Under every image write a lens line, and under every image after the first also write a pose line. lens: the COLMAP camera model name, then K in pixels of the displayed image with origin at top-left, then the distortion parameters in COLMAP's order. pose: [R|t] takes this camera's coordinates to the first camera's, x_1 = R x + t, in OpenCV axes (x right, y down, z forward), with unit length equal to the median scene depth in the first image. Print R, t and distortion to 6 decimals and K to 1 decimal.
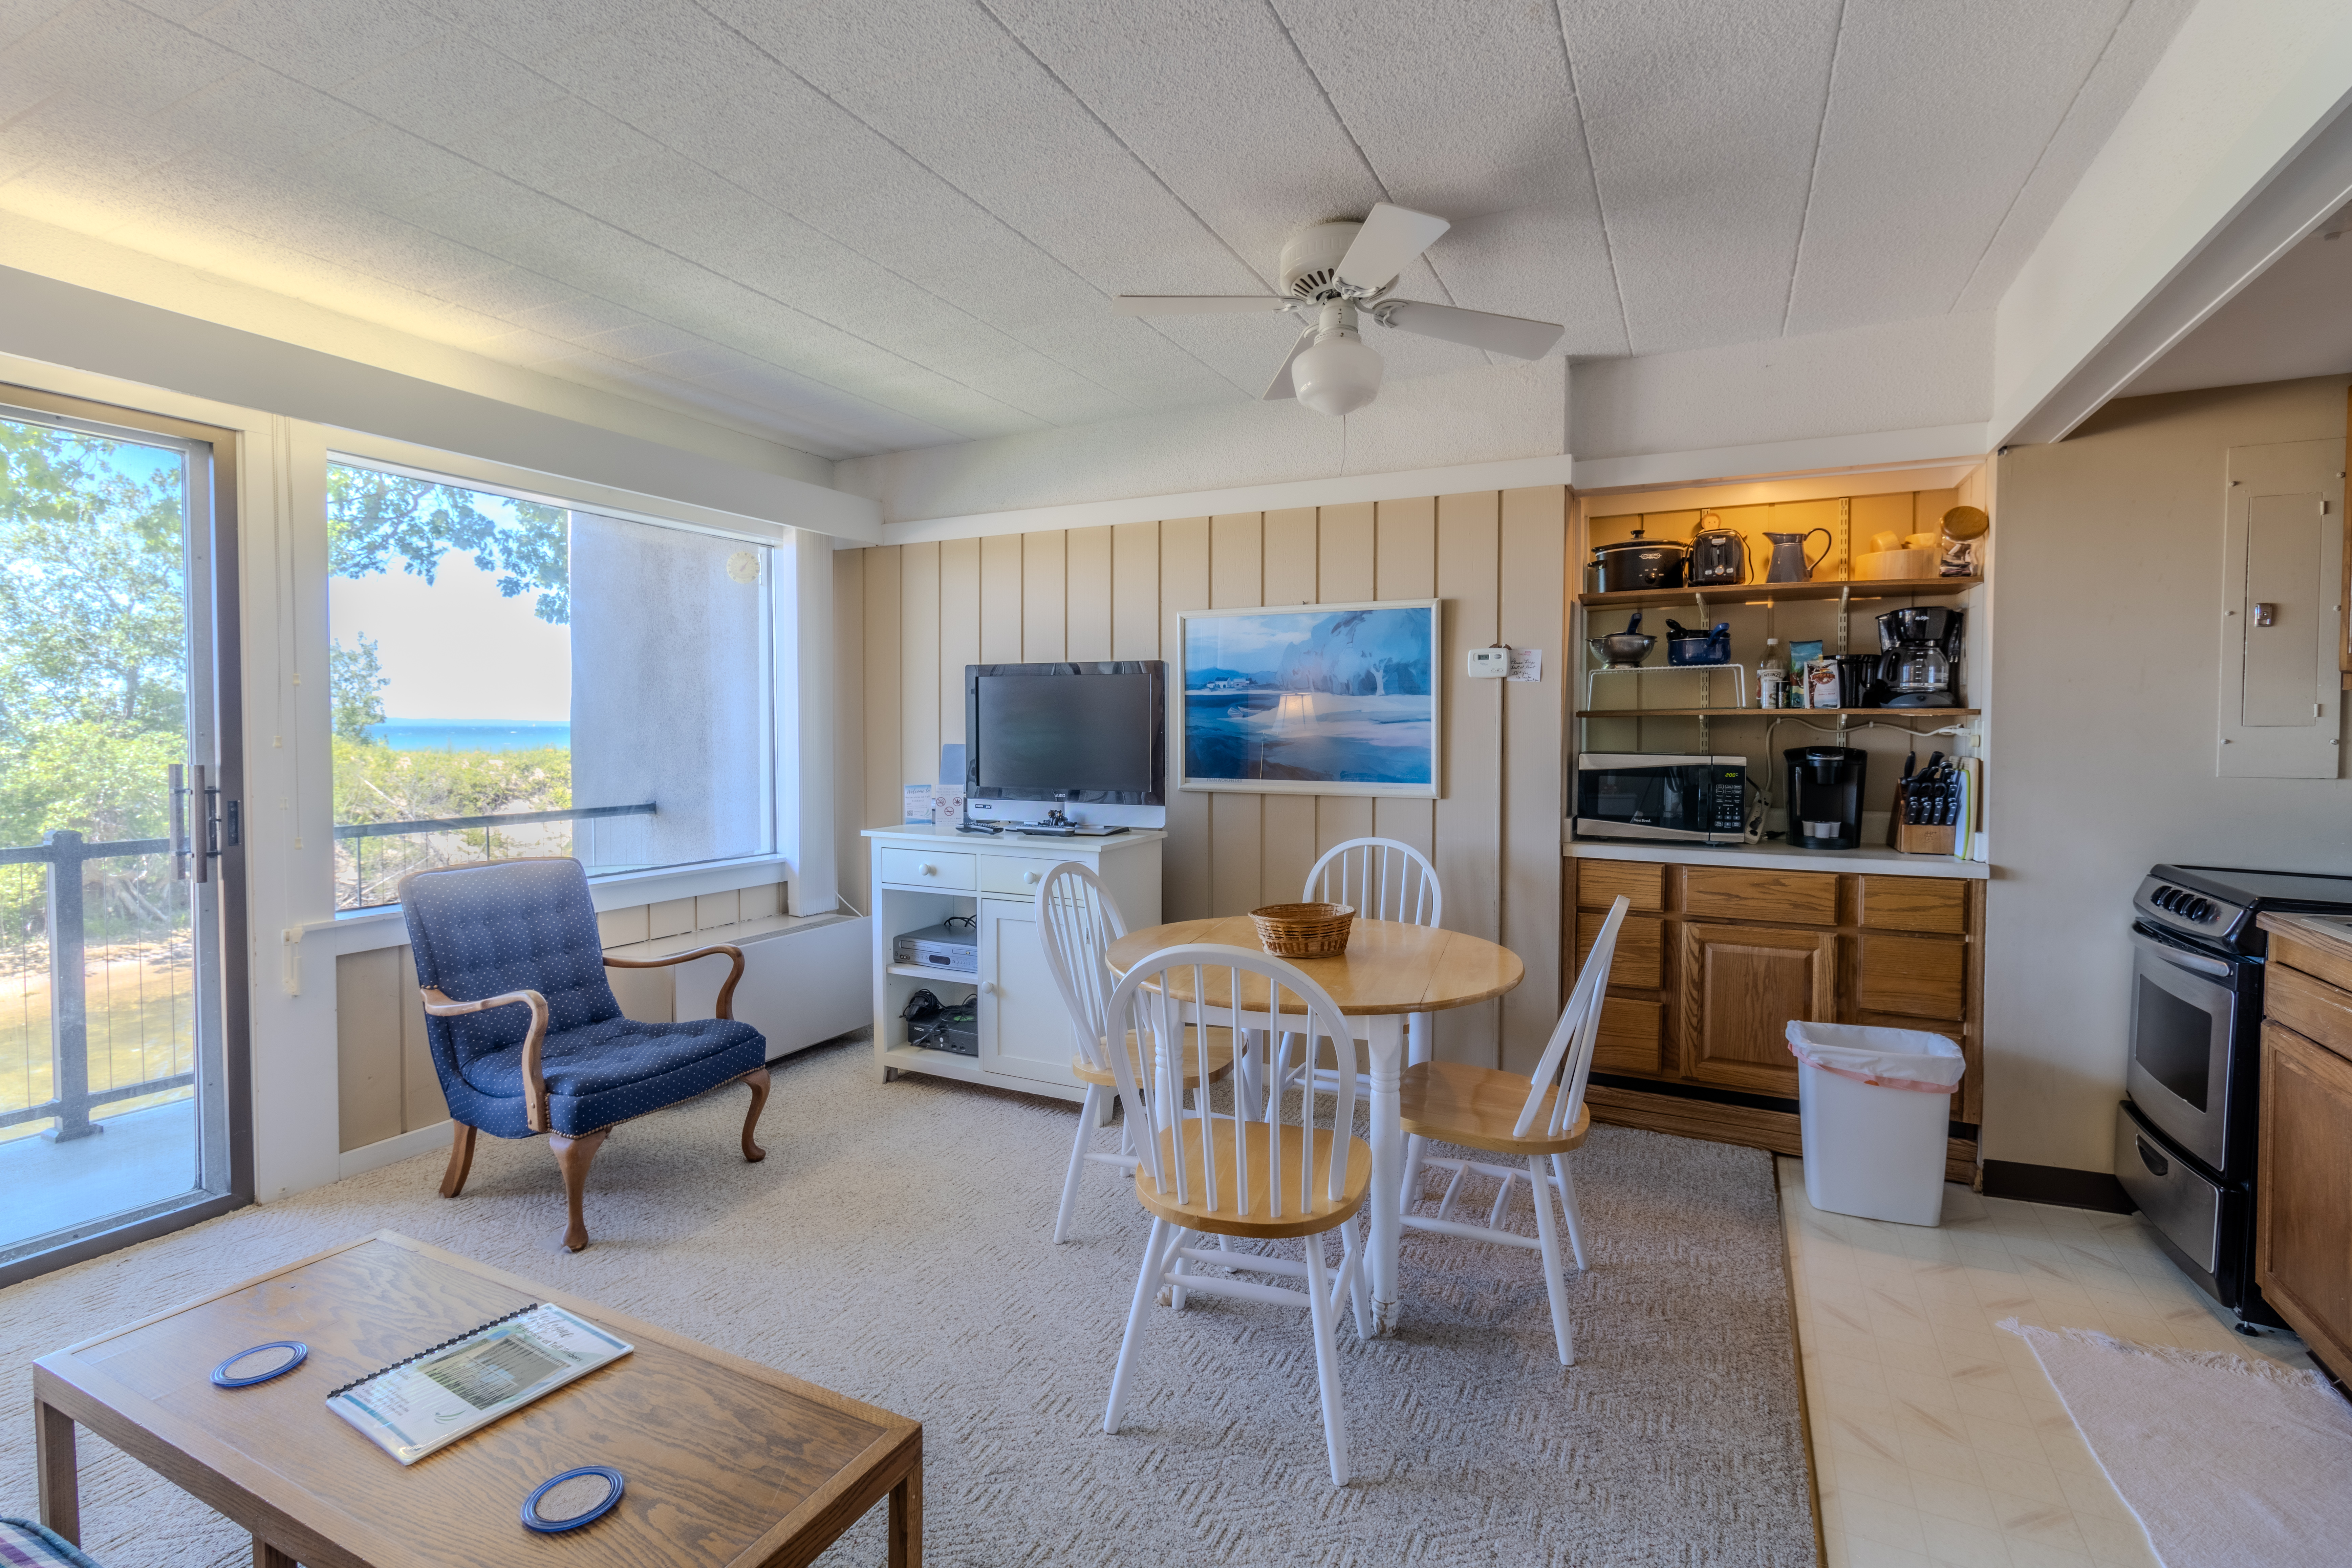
lens RADIAL K [[1087.9, 0, 1171.1], [0, 1087.9, 758.1], [0, 0, 1]] dist [0.000342, 0.000444]
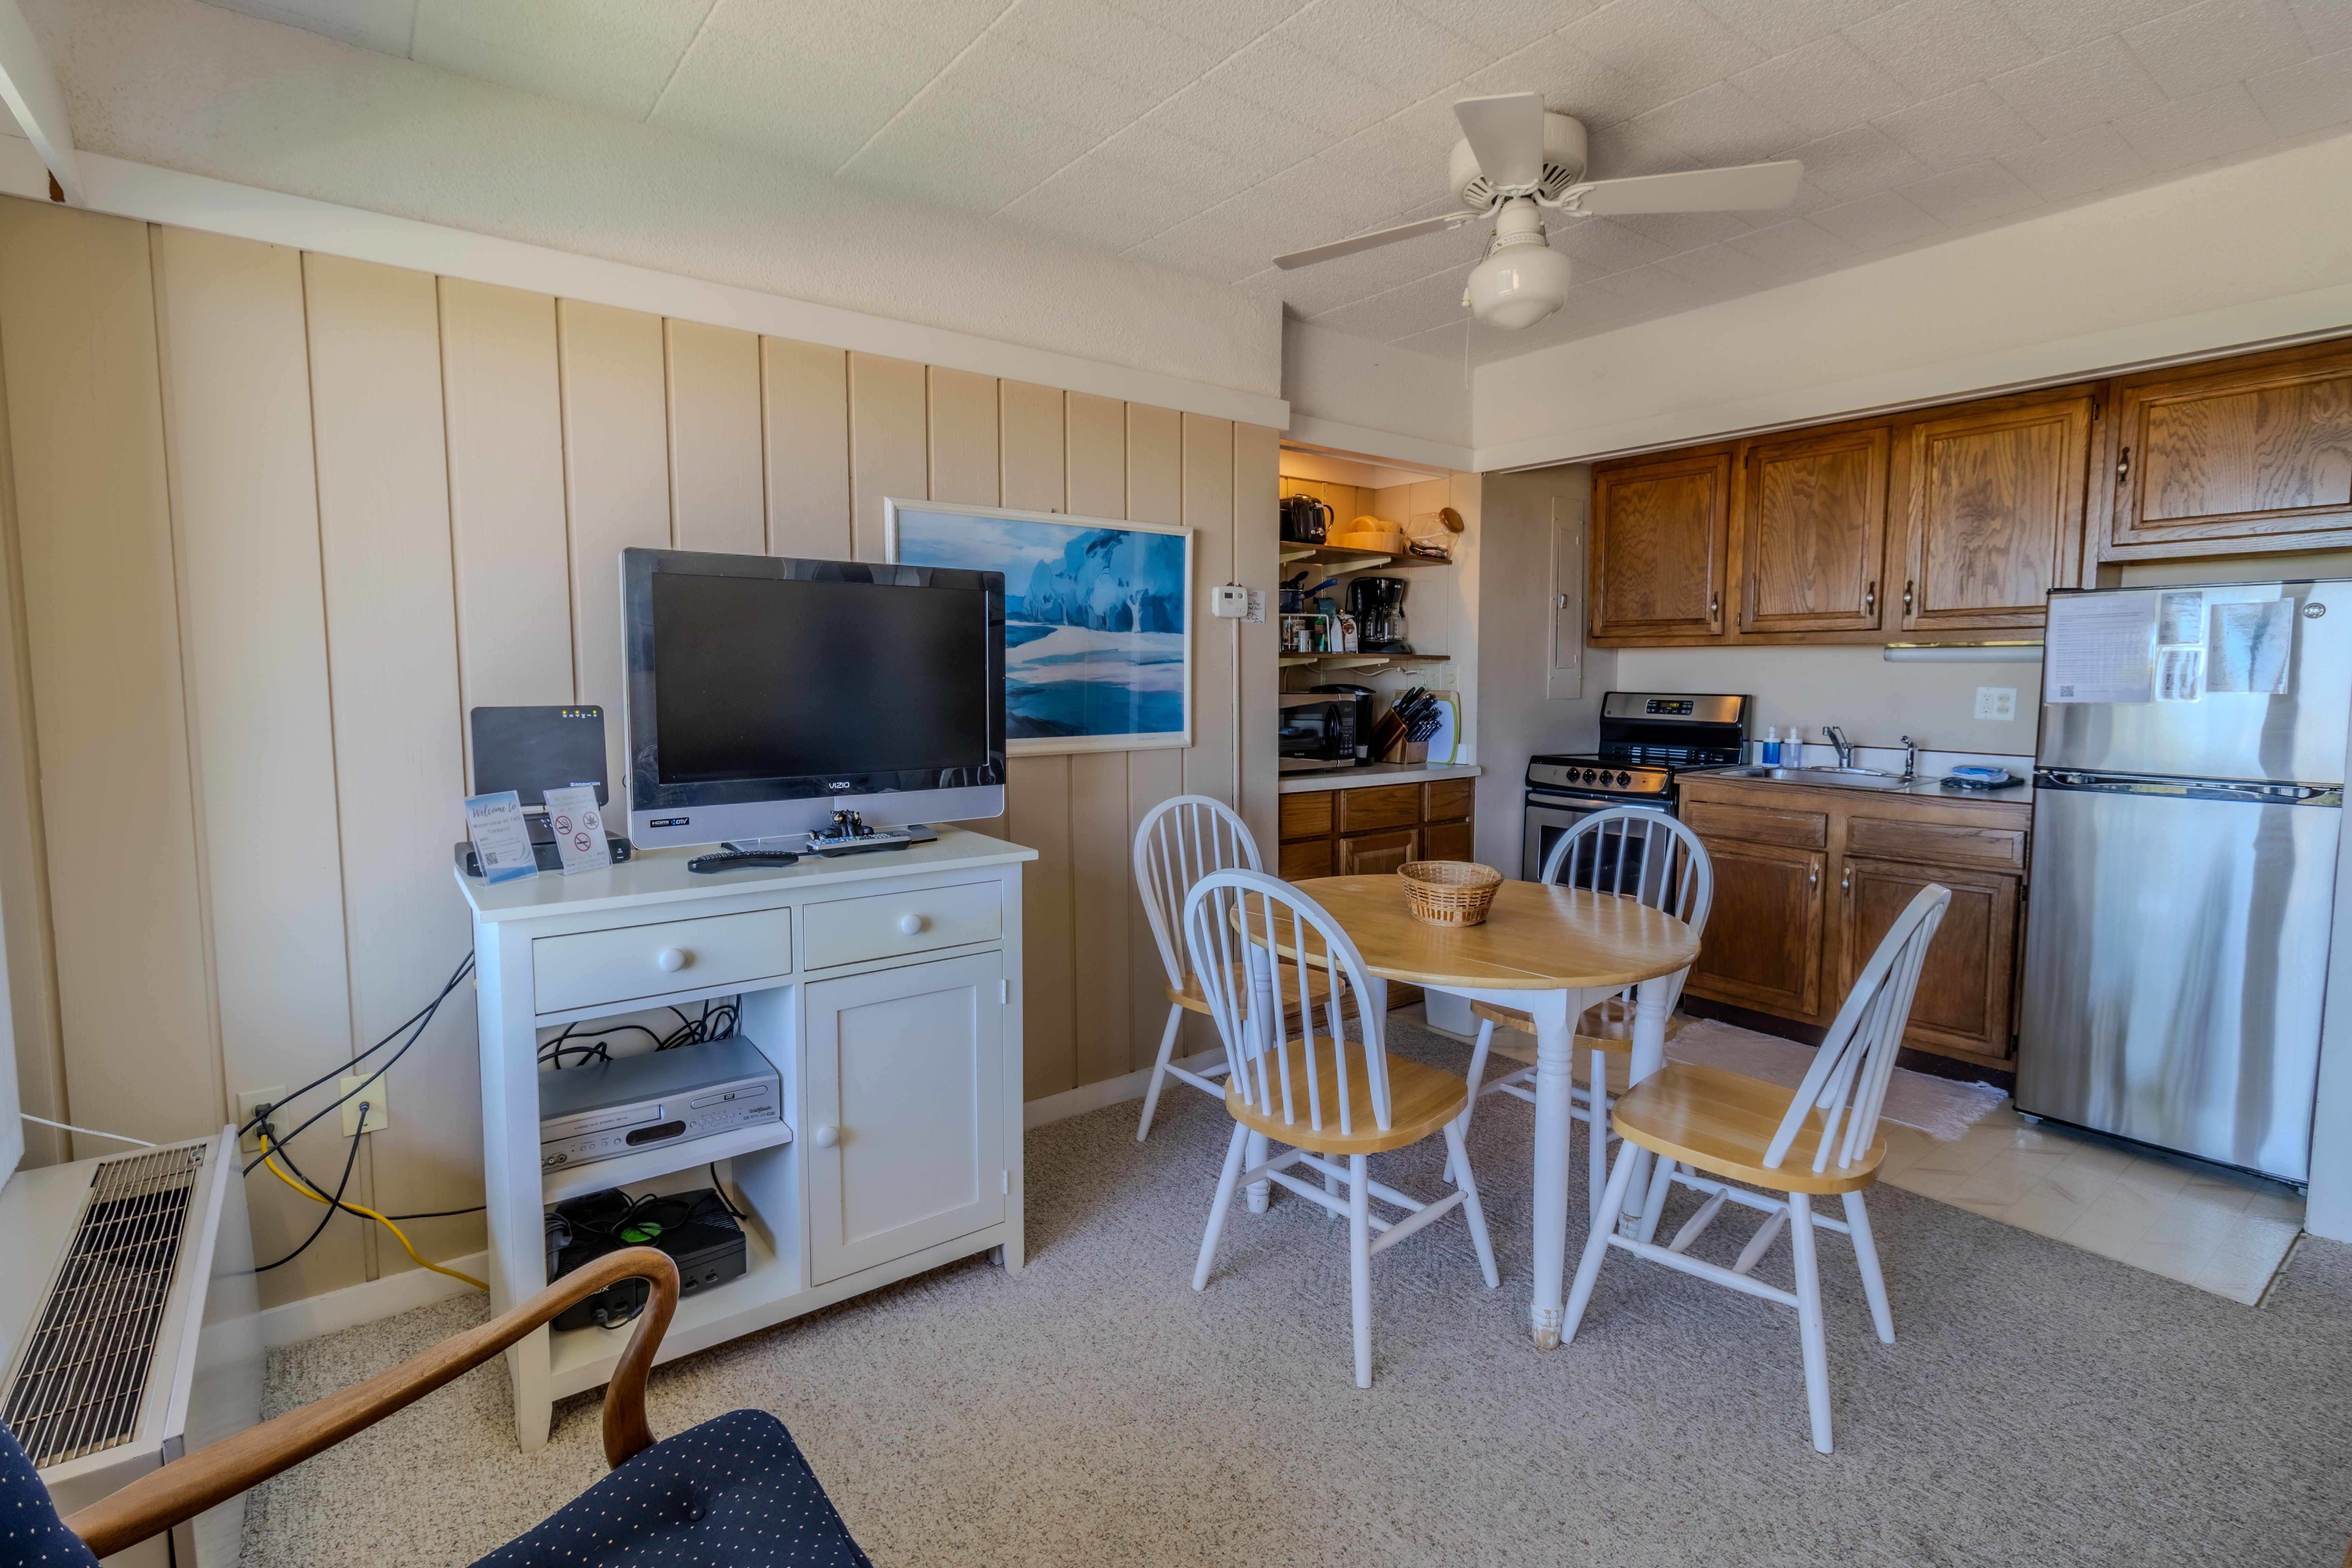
lens RADIAL K [[1098.3, 0, 1175.0], [0, 1098.3, 761.7], [0, 0, 1]] dist [0.003072, -0.000402]
pose [[0.436264, -0.077750, 0.896453, -0.592619], [0.026847, 0.996941, 0.073400, -0.019119], [-0.899418, -0.007955, 0.437017, 0.602548]]
